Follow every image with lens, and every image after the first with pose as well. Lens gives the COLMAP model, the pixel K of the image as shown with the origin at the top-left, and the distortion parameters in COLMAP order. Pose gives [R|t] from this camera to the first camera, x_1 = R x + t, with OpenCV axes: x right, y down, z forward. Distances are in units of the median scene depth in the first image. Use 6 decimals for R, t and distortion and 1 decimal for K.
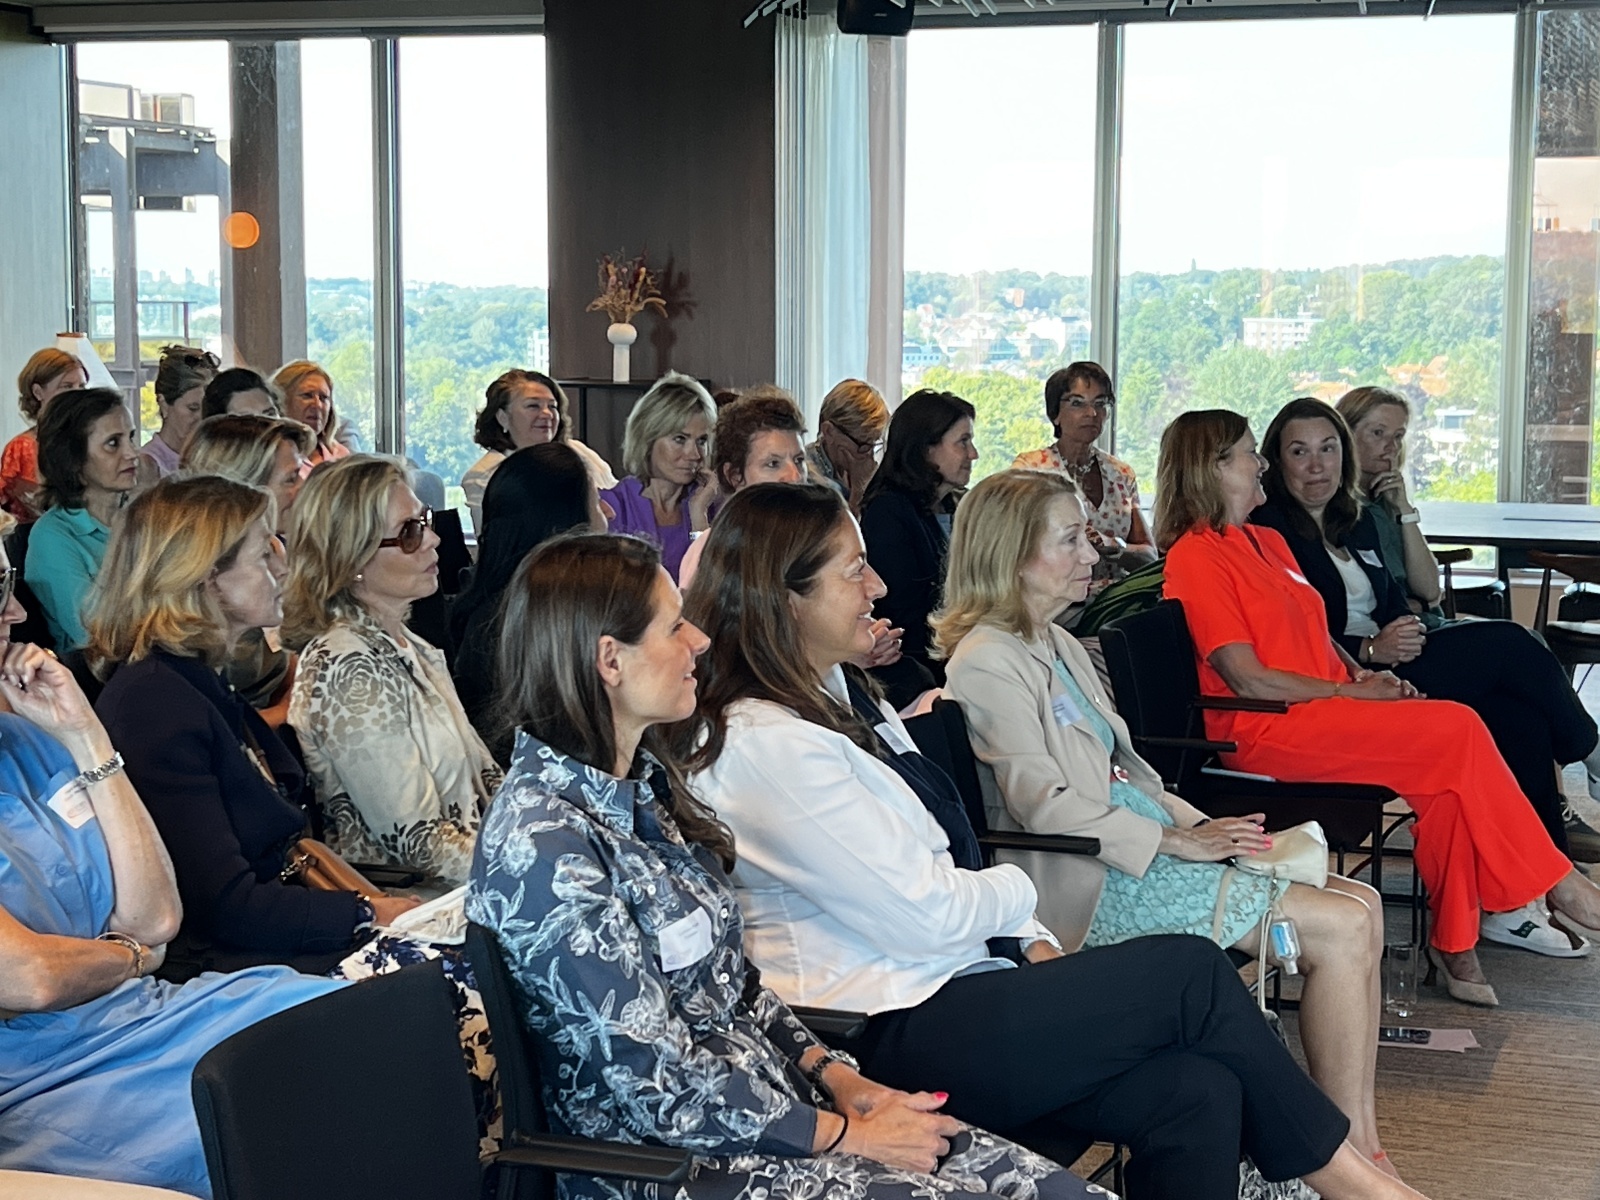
lens RADIAL K [[2984.5, 0, 779.3], [0, 2984.5, 576.0], [0, 0, 1]] dist [0.213239, -0.686089]
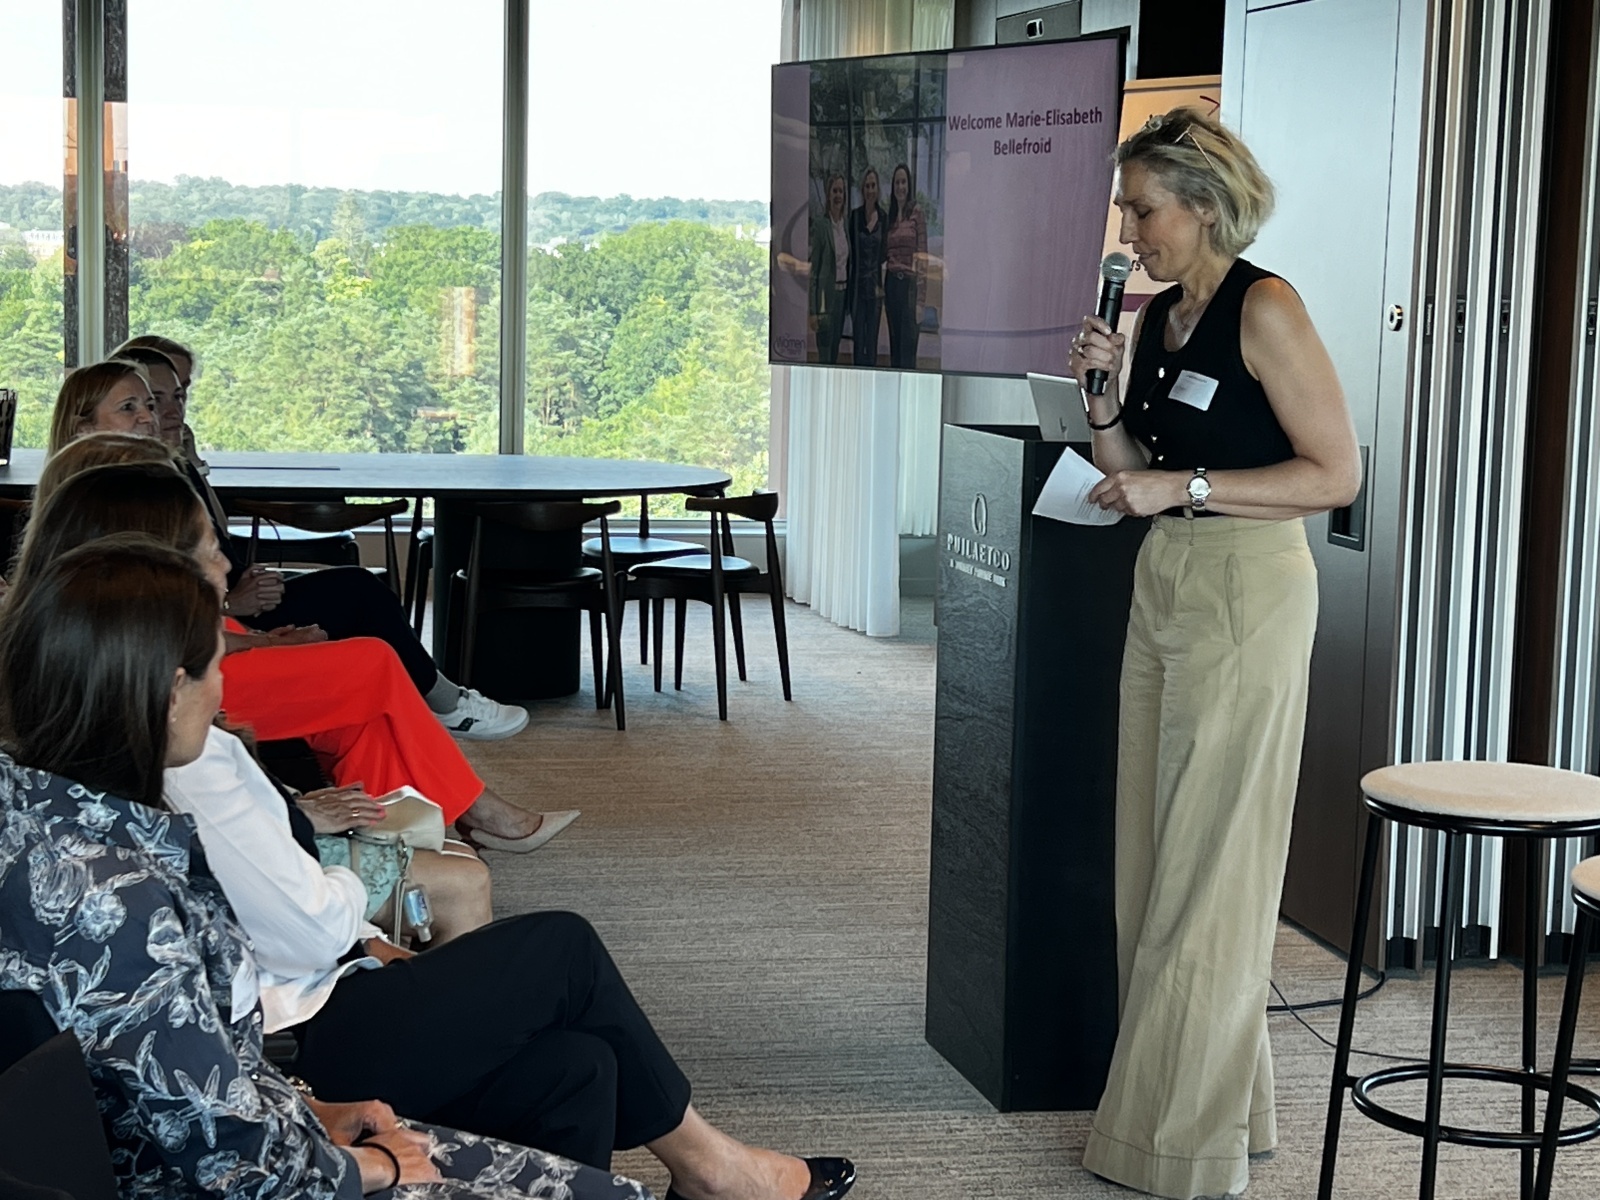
lens RADIAL K [[2984.5, 0, 779.3], [0, 2984.5, 576.0], [0, 0, 1]] dist [0.213239, -0.686089]
pose [[0.846908, -0.042410, 0.530045, -0.223261], [0.031155, 0.999060, 0.030157, -0.012188], [-0.530825, -0.009027, 0.847433, 0.094435]]
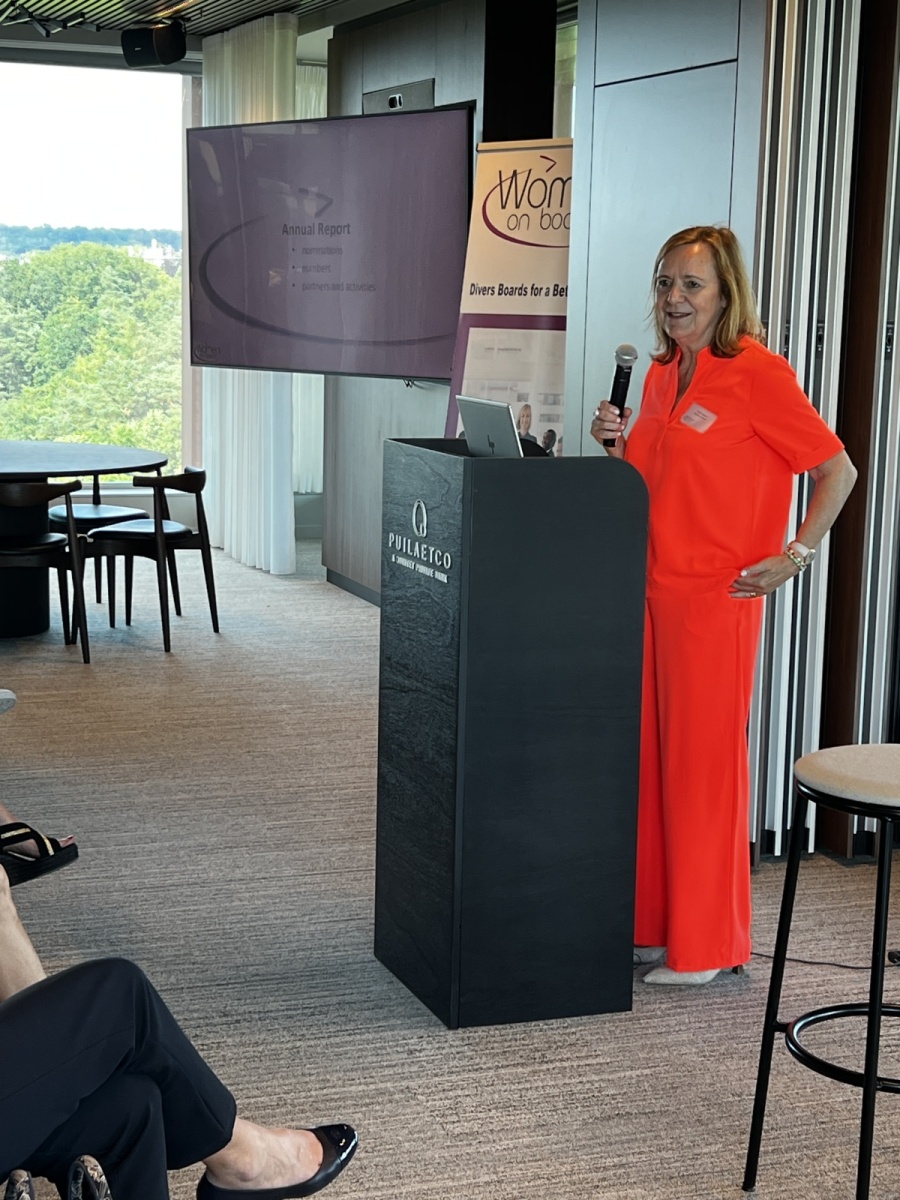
lens RADIAL K [[2080.4, 0, 411.9], [0, 2080.4, 596.7], [0, 0, 1]] dist [0.216732, -0.930494]
pose [[0.778403, -0.088296, 0.621524, -0.143204], [0.046029, 0.995422, 0.083766, -0.039180], [-0.626075, -0.036595, 0.778904, 0.280547]]
